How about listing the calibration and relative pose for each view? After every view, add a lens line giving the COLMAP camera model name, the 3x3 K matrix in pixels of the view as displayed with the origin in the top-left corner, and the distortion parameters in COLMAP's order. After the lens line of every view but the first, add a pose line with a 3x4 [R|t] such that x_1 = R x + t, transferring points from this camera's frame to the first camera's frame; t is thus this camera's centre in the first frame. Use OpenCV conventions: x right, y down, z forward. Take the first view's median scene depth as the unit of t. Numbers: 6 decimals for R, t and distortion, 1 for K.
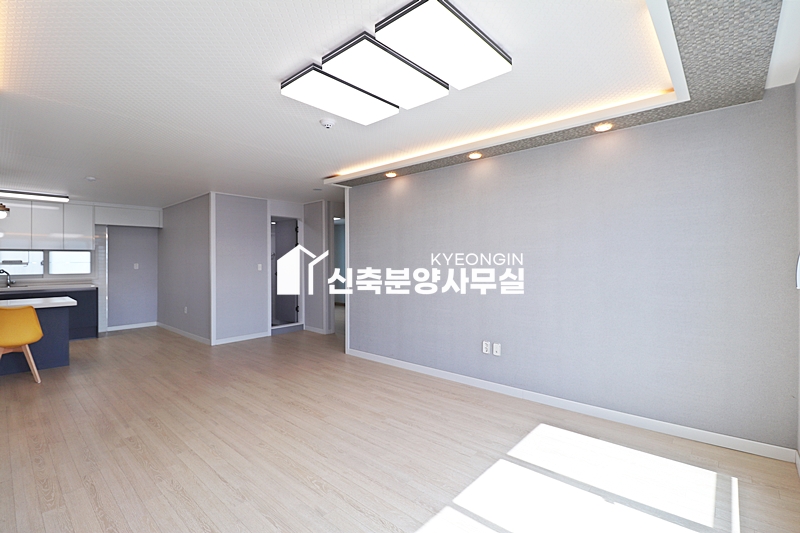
lens RADIAL K [[369.9, 0, 397.6], [0, 369.9, 261.0], [0, 0, 1]] dist [-0.010177, -0.005321]
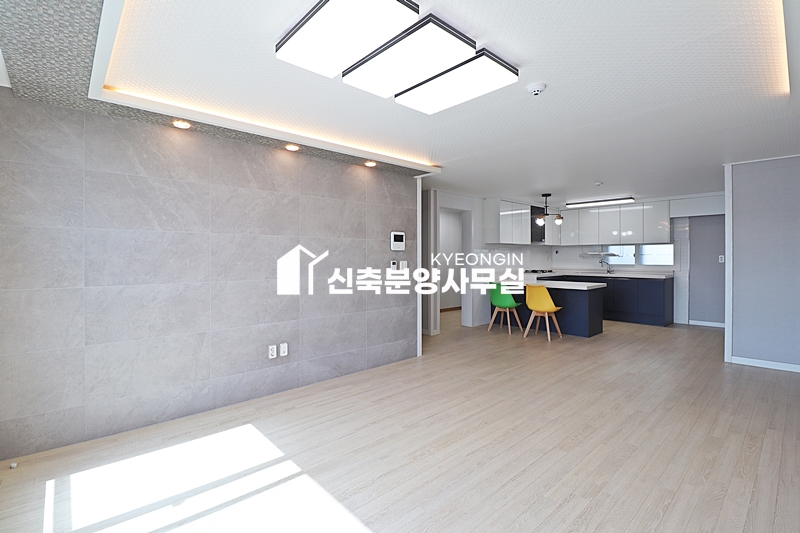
lens RADIAL K [[369.9, 0, 395.4], [0, 369.9, 260.9], [0, 0, 1]] dist [-0.010177, -0.005321]
pose [[-0.105082, 0.020126, -0.994260, 0.647404], [0.005003, 0.999793, 0.019709, -0.006489], [0.994451, -0.002903, -0.105161, 0.744274]]
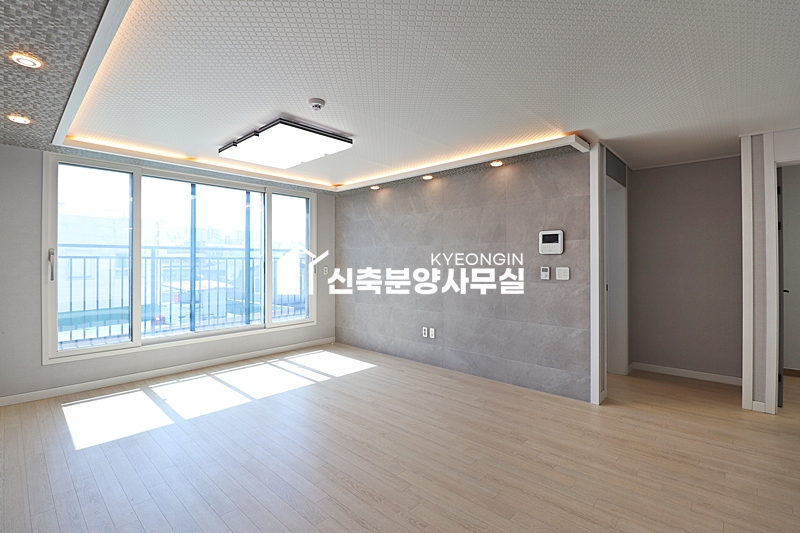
lens RADIAL K [[369.9, 0, 400.2], [0, 369.9, 261.1], [0, 0, 1]] dist [-0.010177, -0.005321]
pose [[-0.999889, 0.008681, 0.012081, -0.383644], [0.008666, 0.999962, -0.001360, 0.001392], [-0.012092, -0.001255, -0.999926, 1.808760]]
